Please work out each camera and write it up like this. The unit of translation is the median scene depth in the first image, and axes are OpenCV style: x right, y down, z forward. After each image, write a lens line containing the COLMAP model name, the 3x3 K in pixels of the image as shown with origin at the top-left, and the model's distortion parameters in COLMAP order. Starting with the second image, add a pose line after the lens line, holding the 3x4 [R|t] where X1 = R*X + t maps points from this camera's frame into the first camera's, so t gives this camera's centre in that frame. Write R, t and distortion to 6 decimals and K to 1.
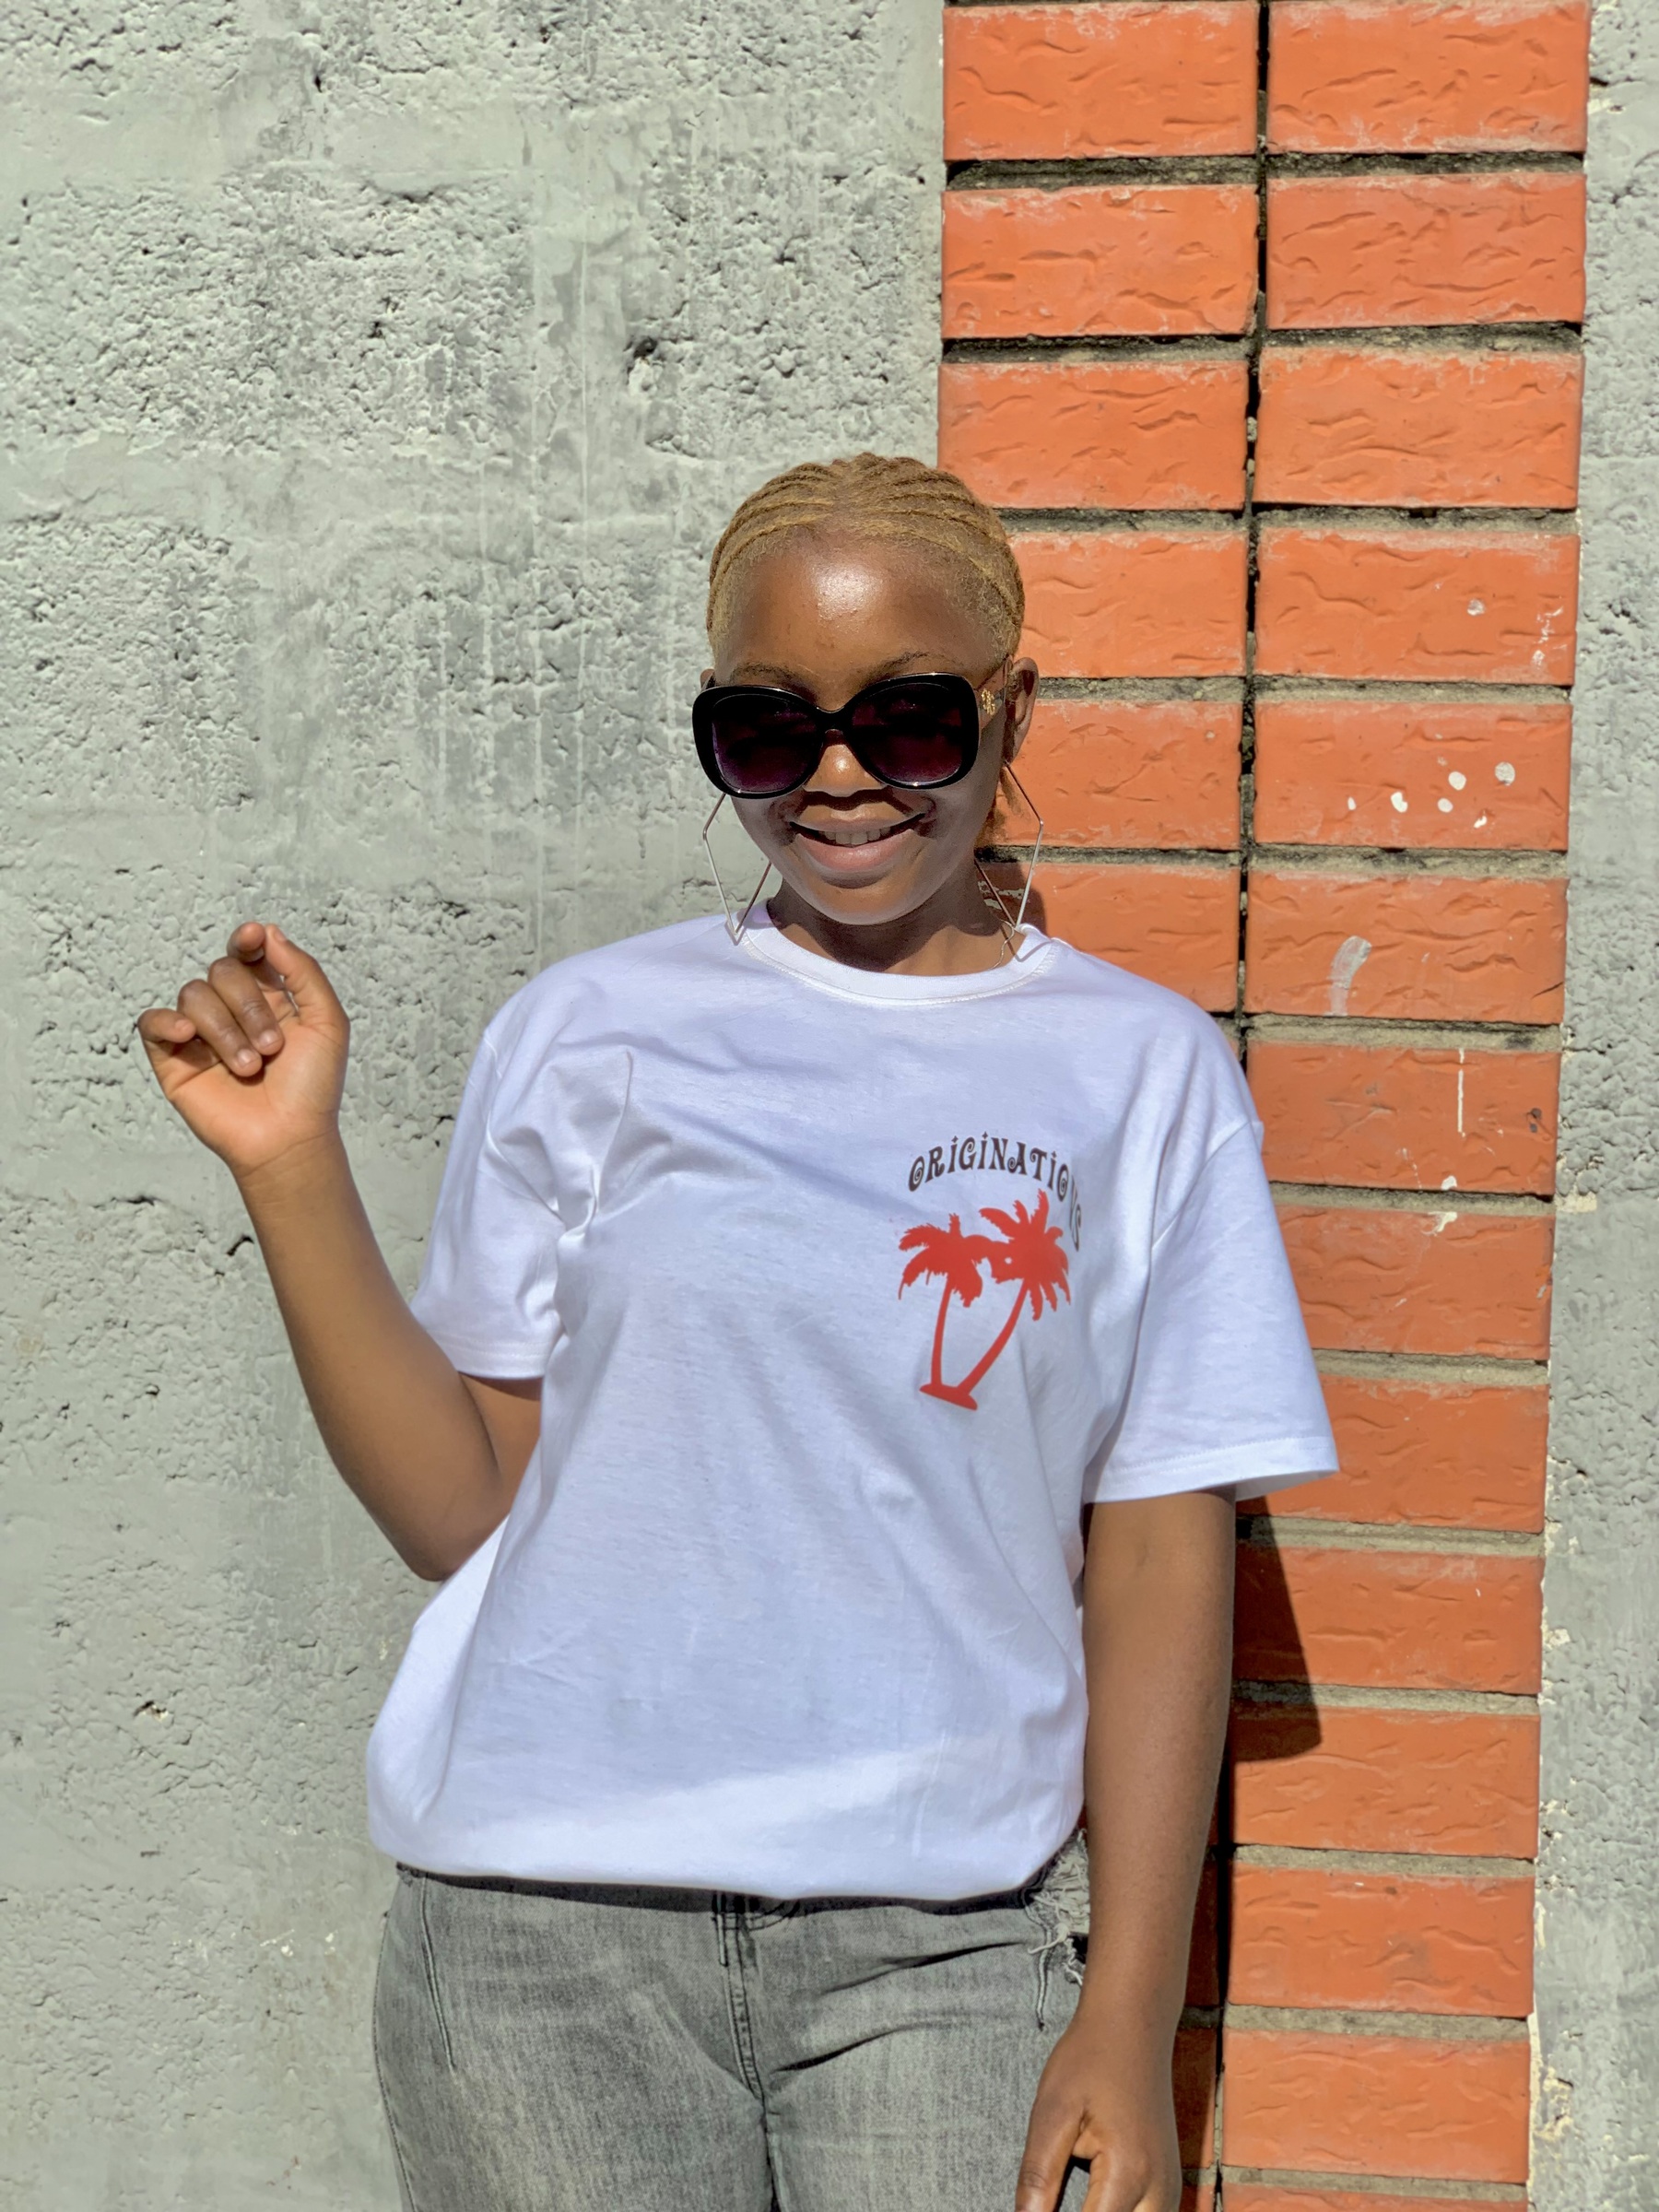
lens RADIAL K [[3278.6, 0, 756.4], [0, 3278.6, 1139.6], [0, 0, 1]] dist [0.013613, 0.000000]
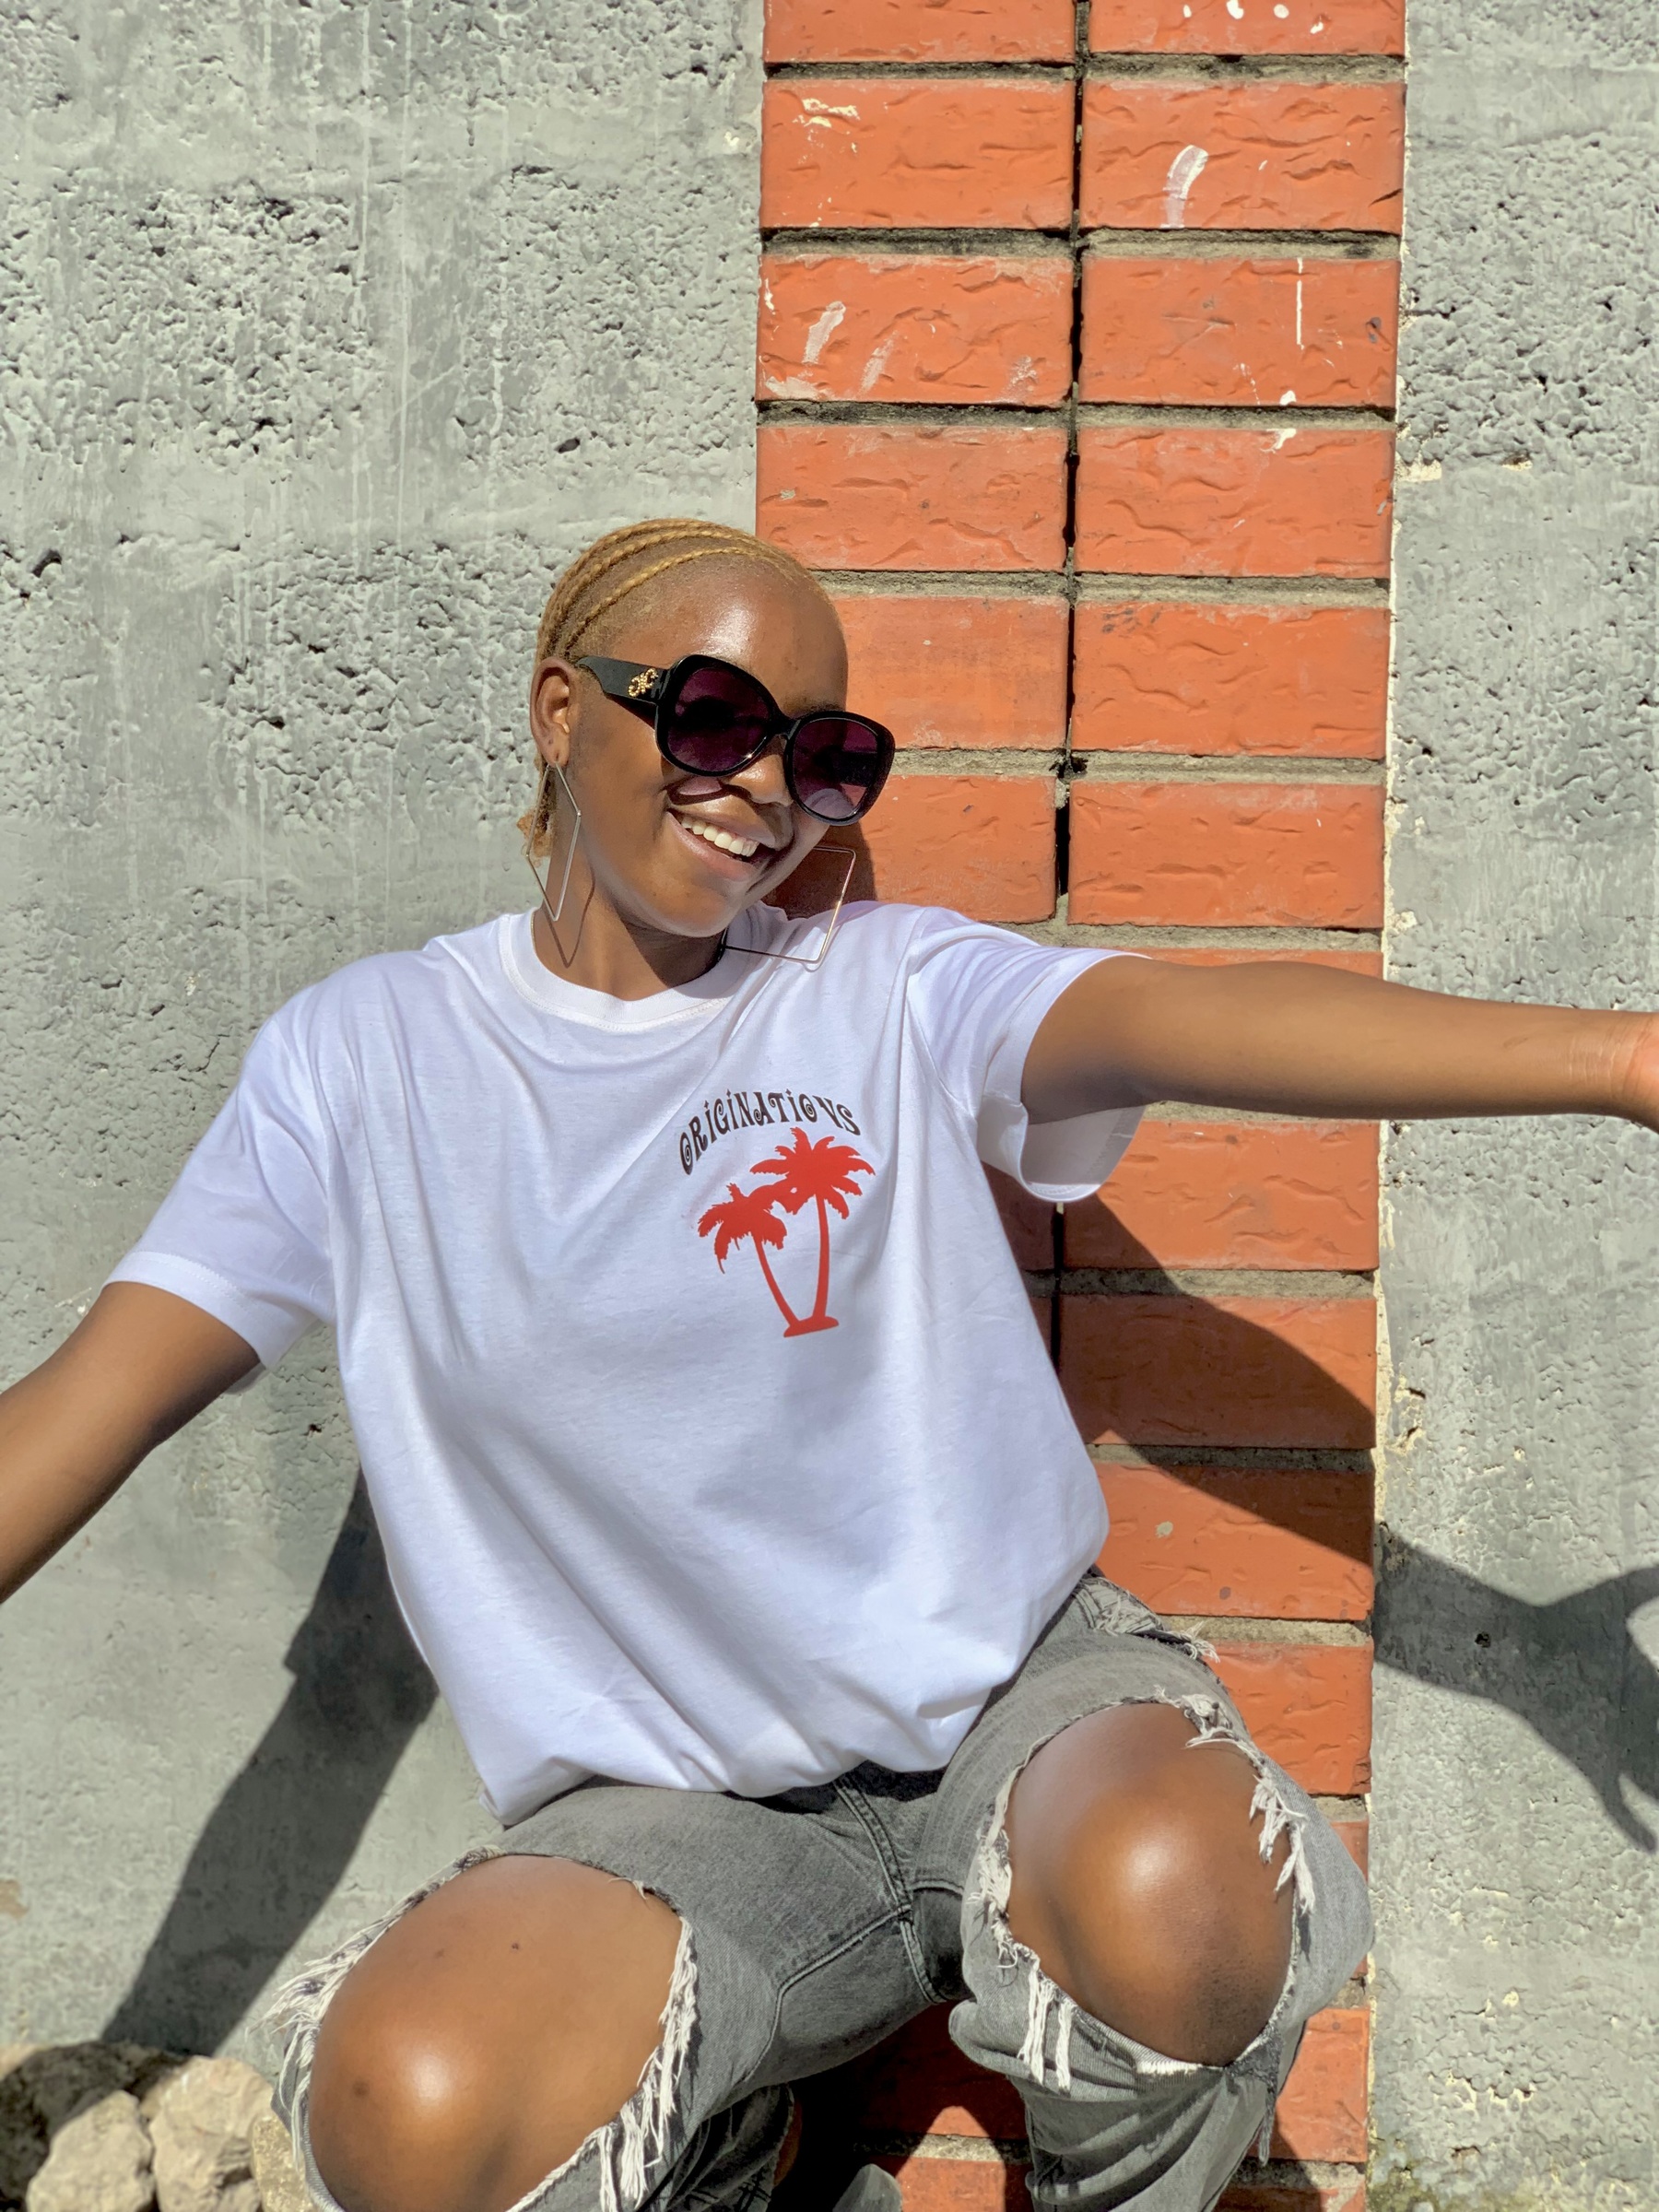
lens RADIAL K [[3236.7, 0, 853.0], [0, 3236.7, 1235.8], [0, 0, 1]] dist [0.015189, 0.000000]
pose [[0.998859, 0.009312, 0.046829, 0.037283], [-0.005741, 0.997104, -0.075833, 0.316740], [-0.047400, 0.075478, 0.996020, 0.062427]]
